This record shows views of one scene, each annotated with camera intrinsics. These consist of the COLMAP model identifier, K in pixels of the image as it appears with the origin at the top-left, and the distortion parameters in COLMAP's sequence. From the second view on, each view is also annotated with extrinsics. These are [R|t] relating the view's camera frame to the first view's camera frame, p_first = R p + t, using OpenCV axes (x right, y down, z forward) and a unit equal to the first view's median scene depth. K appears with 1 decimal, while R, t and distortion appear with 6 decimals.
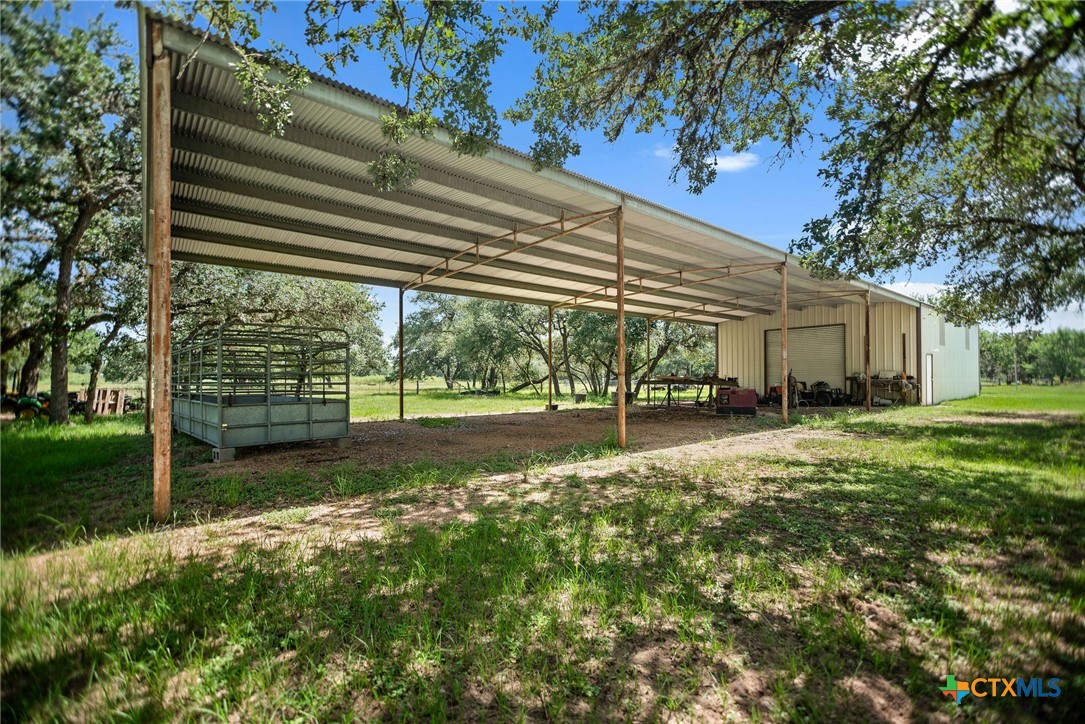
lens RADIAL K [[480.6, 0, 542.5], [0, 480.6, 362.0], [0, 0, 1]] dist [0.002947, 0.000652]
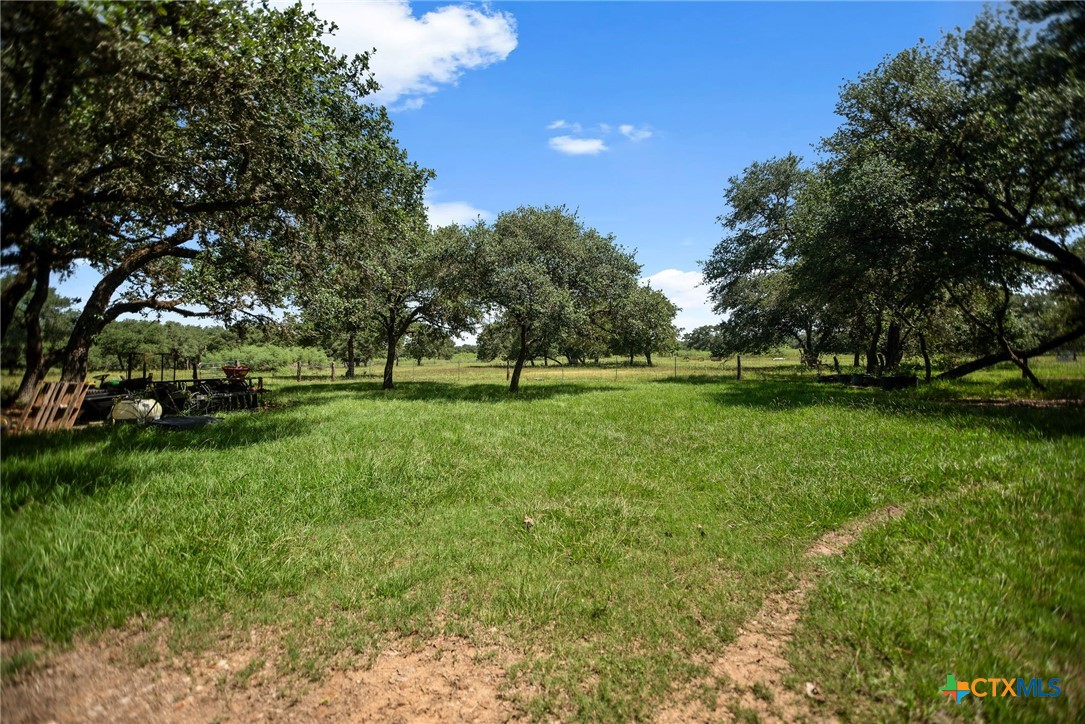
lens RADIAL K [[480.6, 0, 542.5], [0, 480.6, 362.0], [0, 0, 1]] dist [0.002947, 0.000652]
pose [[0.749770, 0.013966, -0.661552, -0.046779], [0.020704, 0.998793, 0.044550, 0.019533], [0.661375, -0.047099, 0.748575, 0.388390]]
